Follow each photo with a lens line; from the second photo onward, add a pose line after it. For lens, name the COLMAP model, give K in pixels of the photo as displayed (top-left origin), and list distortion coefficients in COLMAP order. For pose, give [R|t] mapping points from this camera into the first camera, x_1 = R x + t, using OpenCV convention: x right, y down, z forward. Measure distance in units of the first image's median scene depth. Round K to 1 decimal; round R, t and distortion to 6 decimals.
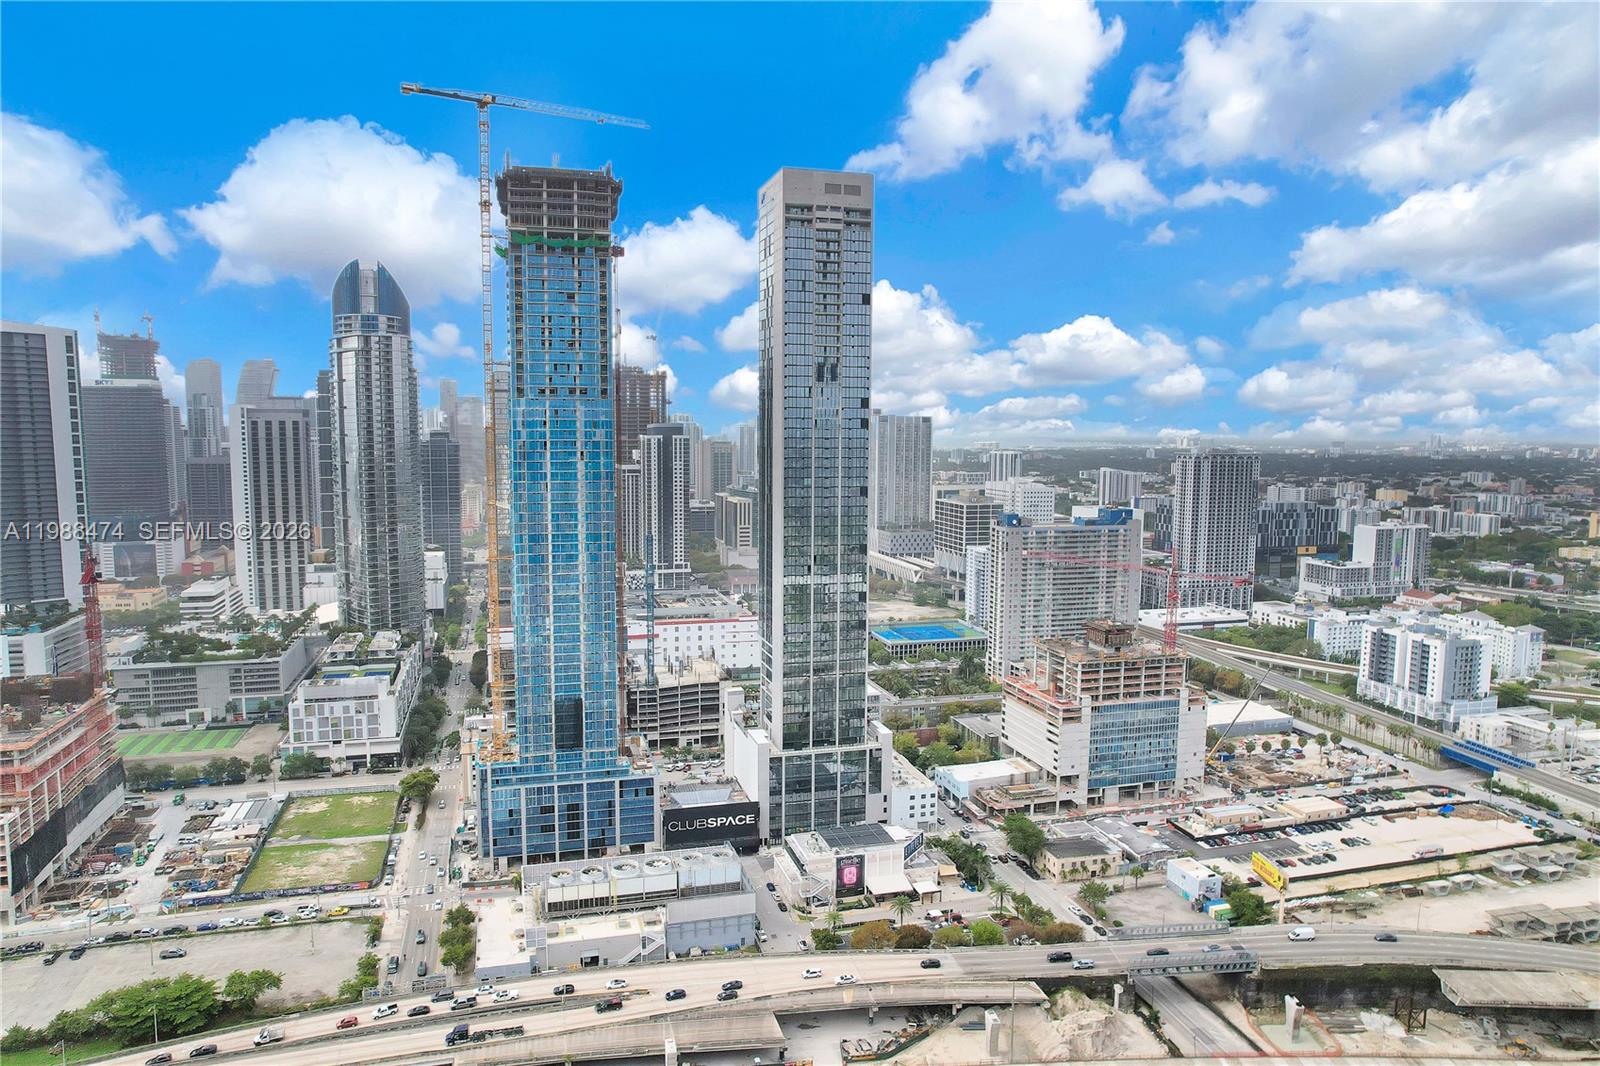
lens RADIAL K [[1021.7, 0, 800.0], [0, 1021.7, 533.0], [0, 0, 1]] dist [-0.075261, 0.068311]
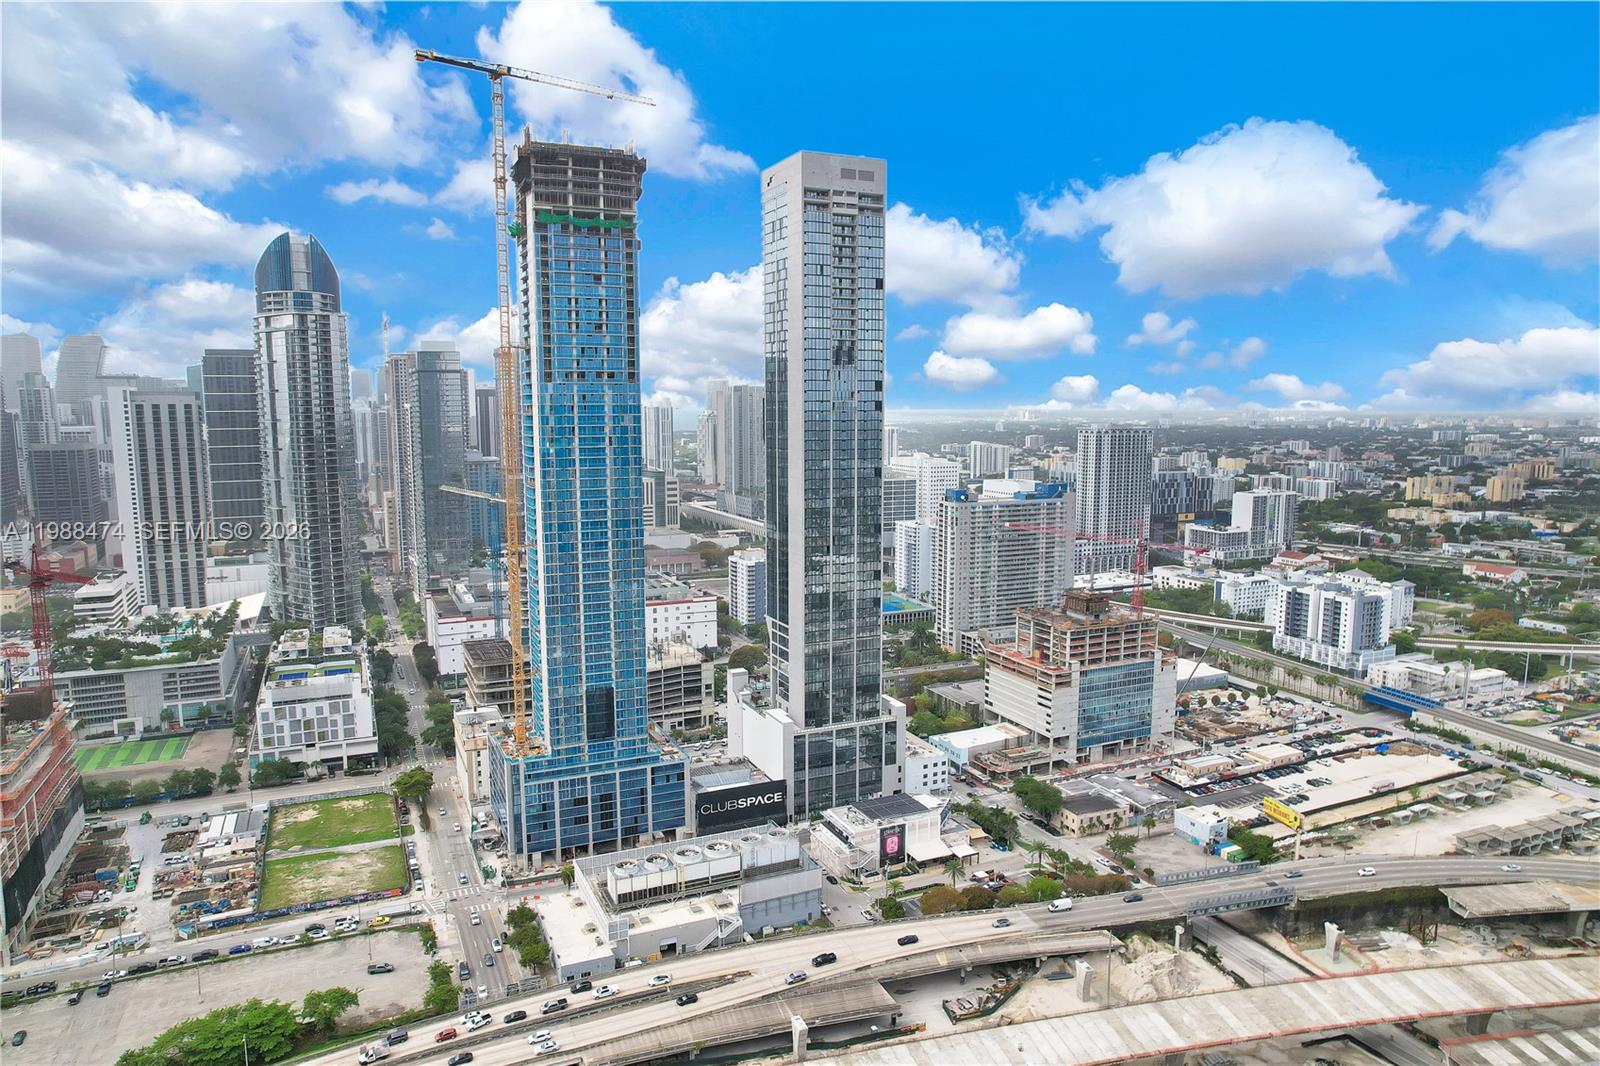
lens RADIAL K [[1015.6, 0, 800.0], [0, 1015.6, 533.0], [0, 0, 1]] dist [-0.074576, 0.068294]
pose [[0.988231, -0.026036, 0.150737, -0.175184], [0.022339, 0.999408, 0.026169, -0.008389], [-0.151329, -0.022493, 0.988228, 0.004529]]
